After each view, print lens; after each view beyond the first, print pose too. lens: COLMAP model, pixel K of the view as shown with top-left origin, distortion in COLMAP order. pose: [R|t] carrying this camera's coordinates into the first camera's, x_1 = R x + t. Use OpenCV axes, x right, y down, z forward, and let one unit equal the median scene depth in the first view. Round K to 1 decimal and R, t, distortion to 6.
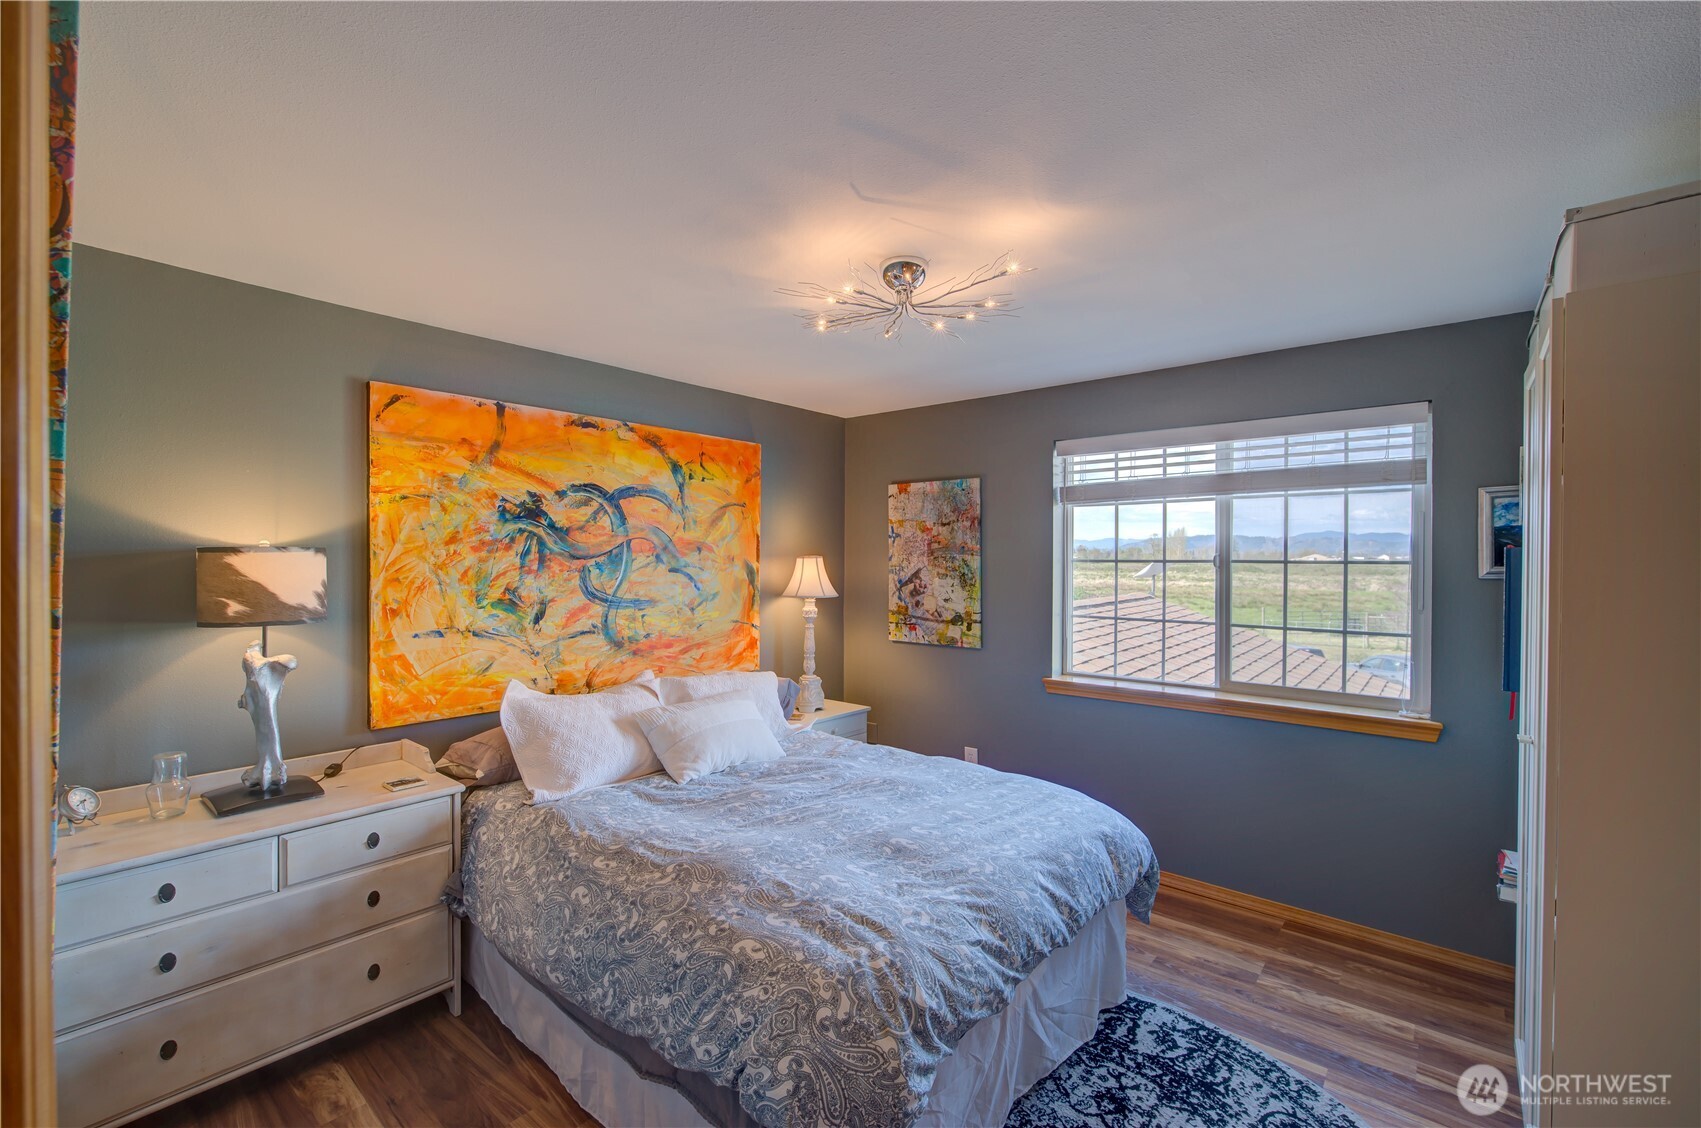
lens RADIAL K [[725.1, 0, 850.0], [0, 725.1, 563.9], [0, 0, 1]] dist [-0.002620, 0.000068]
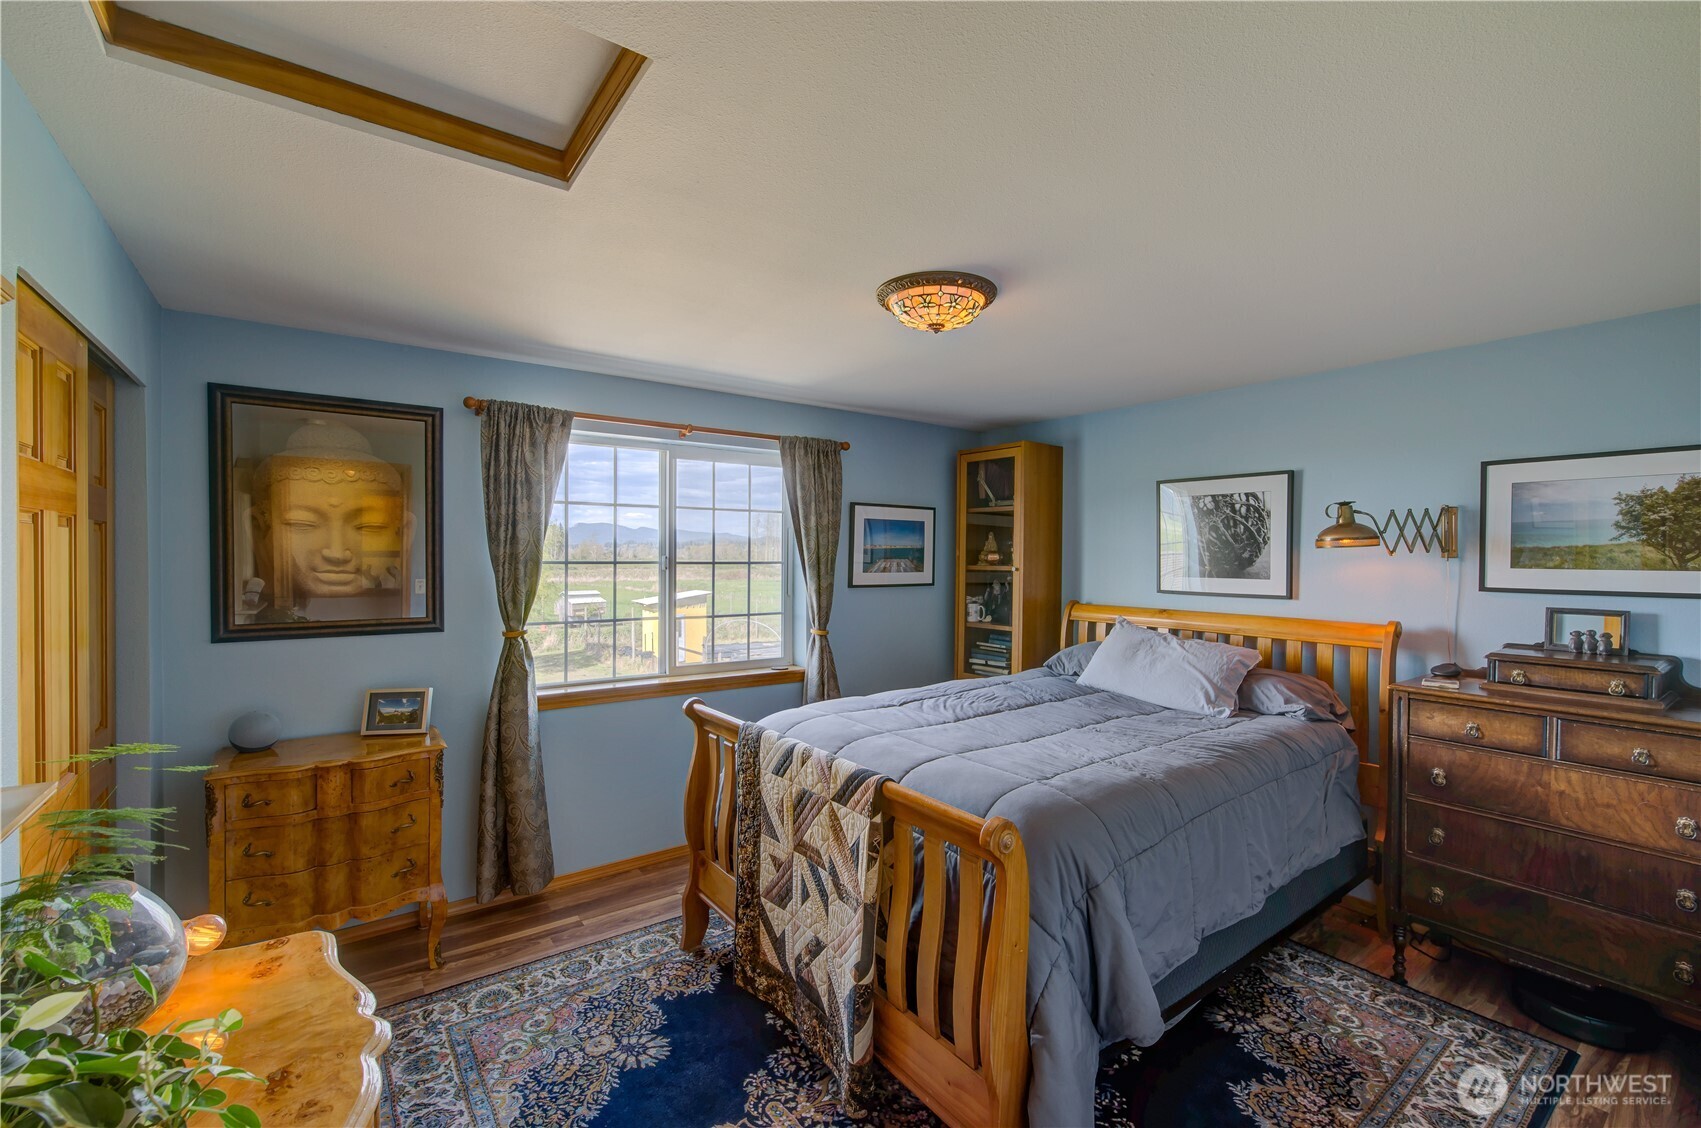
lens RADIAL K [[725.1, 0, 852.3], [0, 725.1, 565.0], [0, 0, 1]] dist [-0.002620, 0.000068]
pose [[0.216285, -0.004458, 0.976320, -0.549993], [-0.000100, 0.999989, 0.004588, -0.005105], [-0.976330, -0.001090, 0.216282, 0.475560]]
